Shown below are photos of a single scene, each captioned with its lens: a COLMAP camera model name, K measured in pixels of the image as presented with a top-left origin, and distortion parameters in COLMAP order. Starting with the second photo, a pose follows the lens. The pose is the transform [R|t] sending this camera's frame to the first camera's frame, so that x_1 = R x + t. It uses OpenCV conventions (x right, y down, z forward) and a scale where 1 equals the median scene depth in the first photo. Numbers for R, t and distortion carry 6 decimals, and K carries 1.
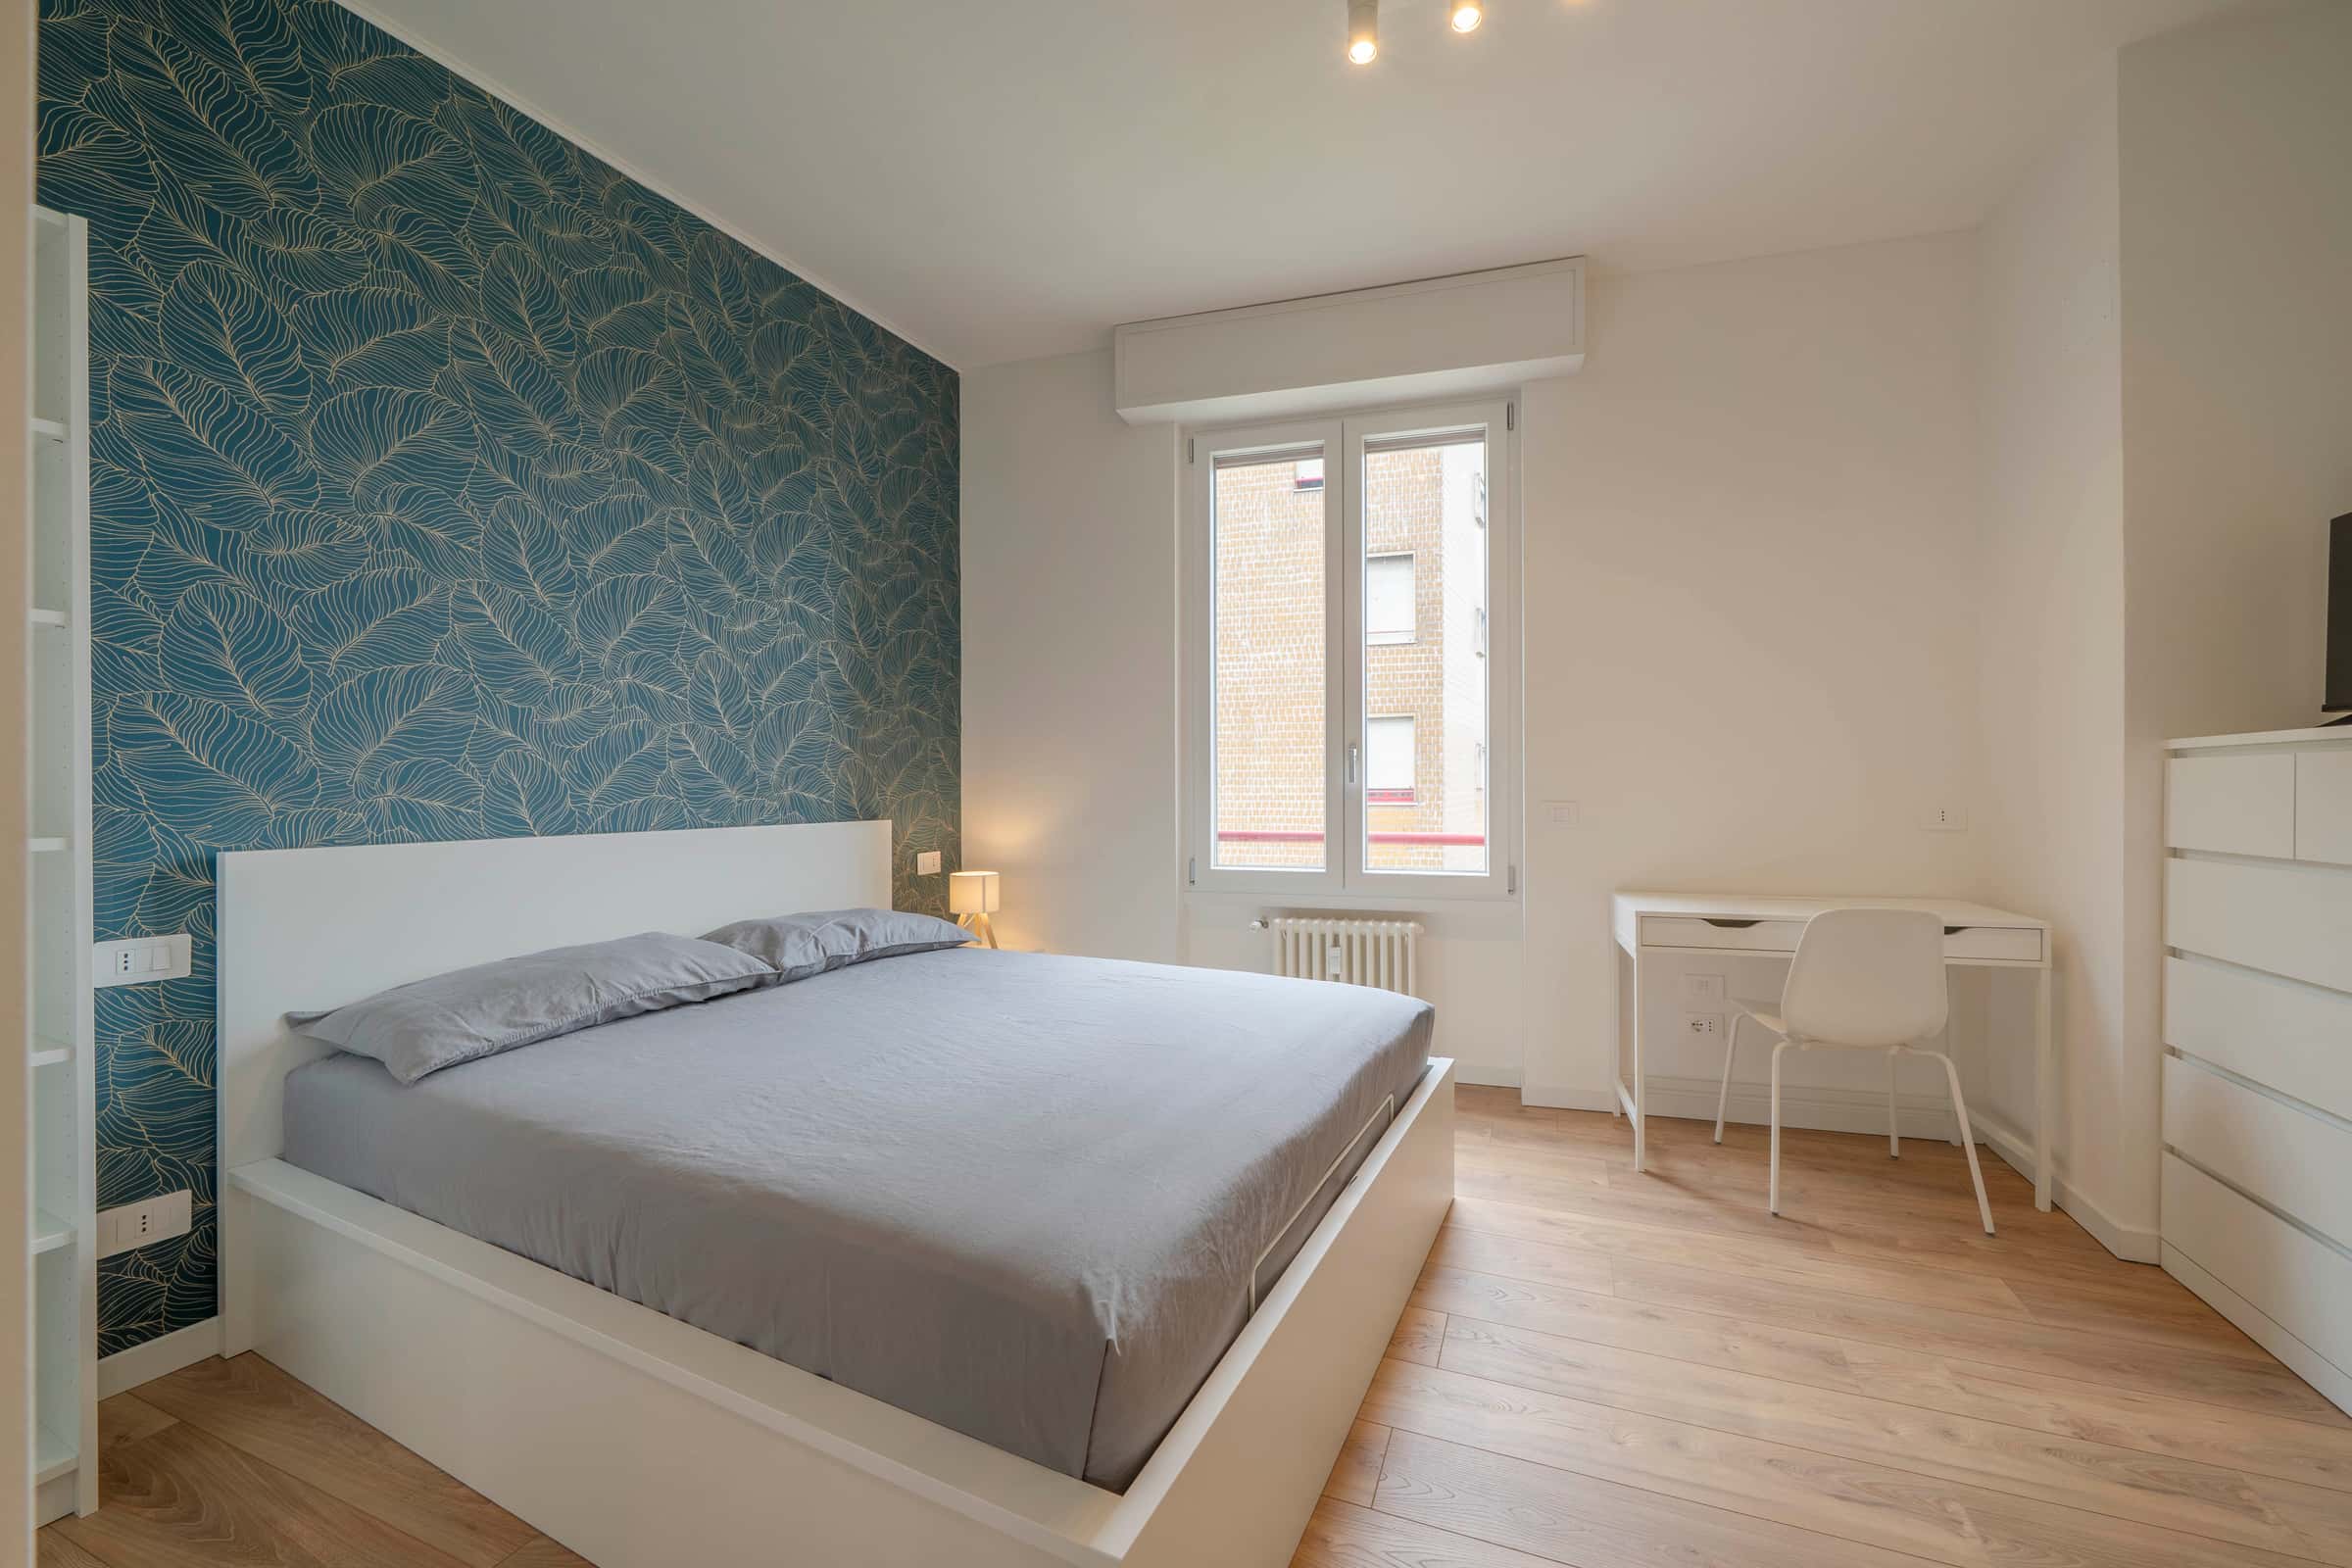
lens RADIAL K [[873.7, 0, 1237.1], [0, 873.7, 777.7], [0, 0, 1]] dist [-0.000904, -0.000075]
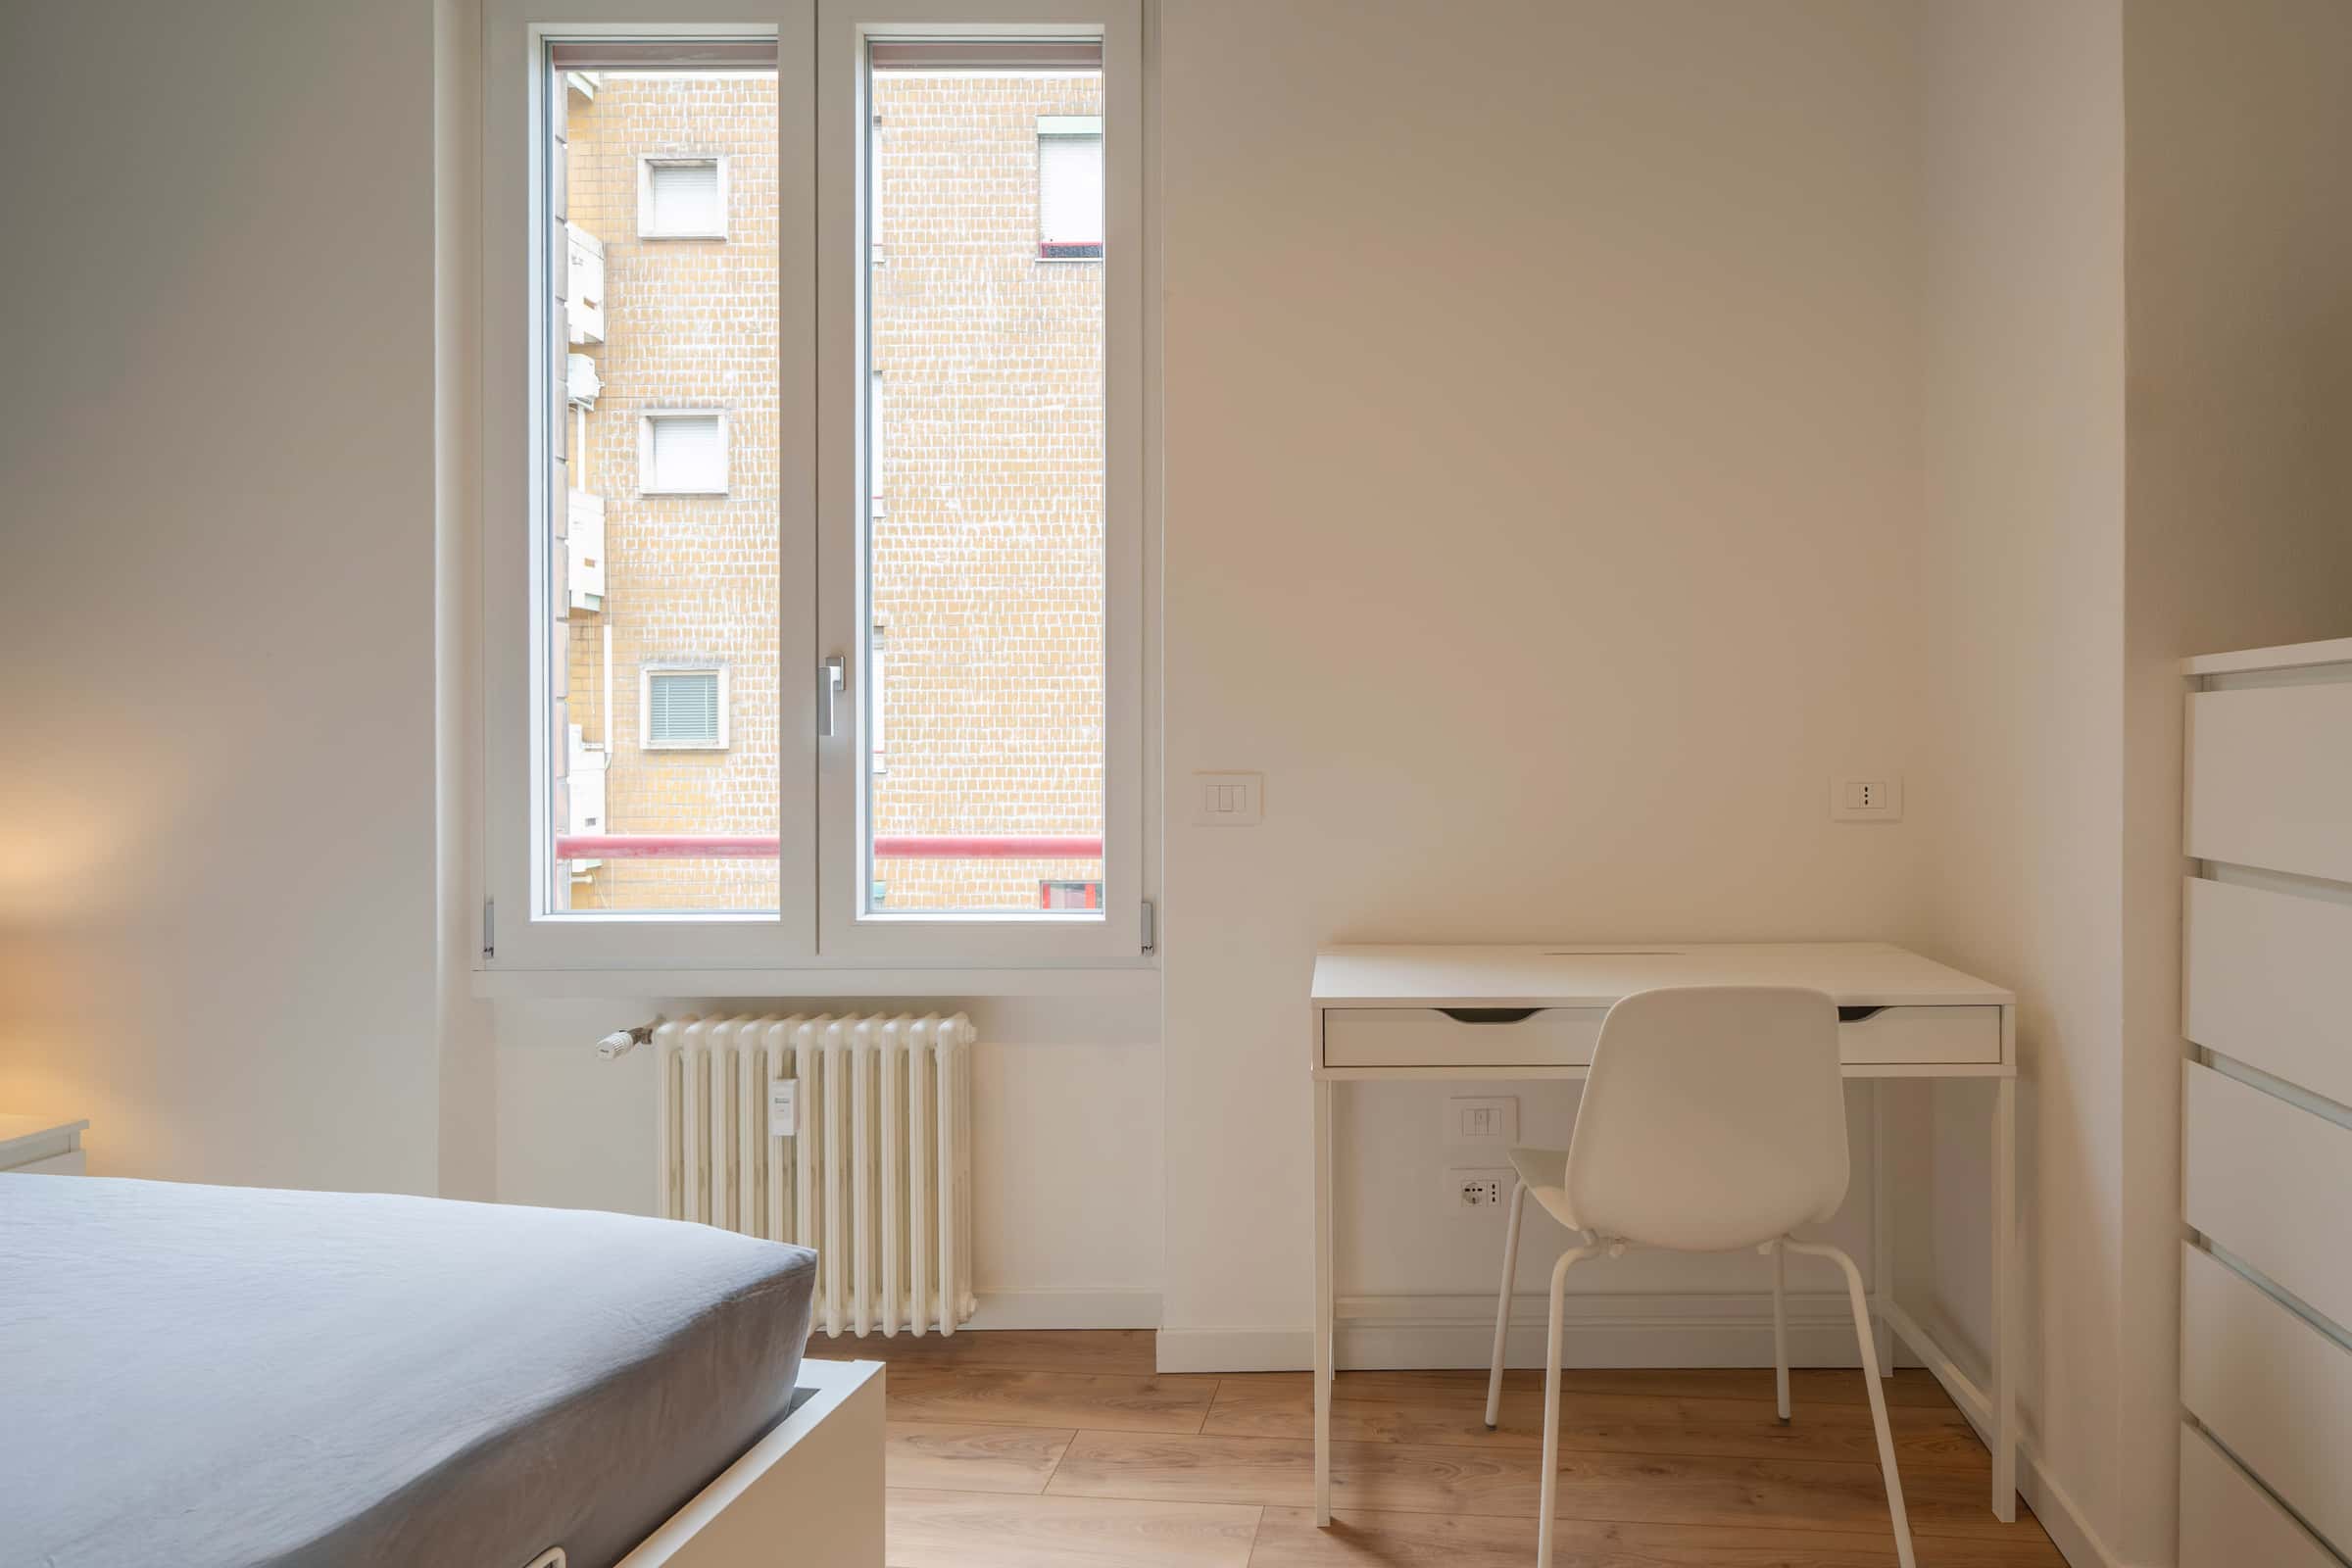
lens RADIAL K [[1310.7, 0, 1360.7], [0, 1310.7, 729.5], [0, 0, 1]] dist [0.005231, 0.000062]
pose [[0.966849, 0.000783, 0.255346, 0.284980], [-0.001278, 0.999998, 0.001772, 0.000223], [-0.255344, -0.002040, 0.966848, 0.270865]]
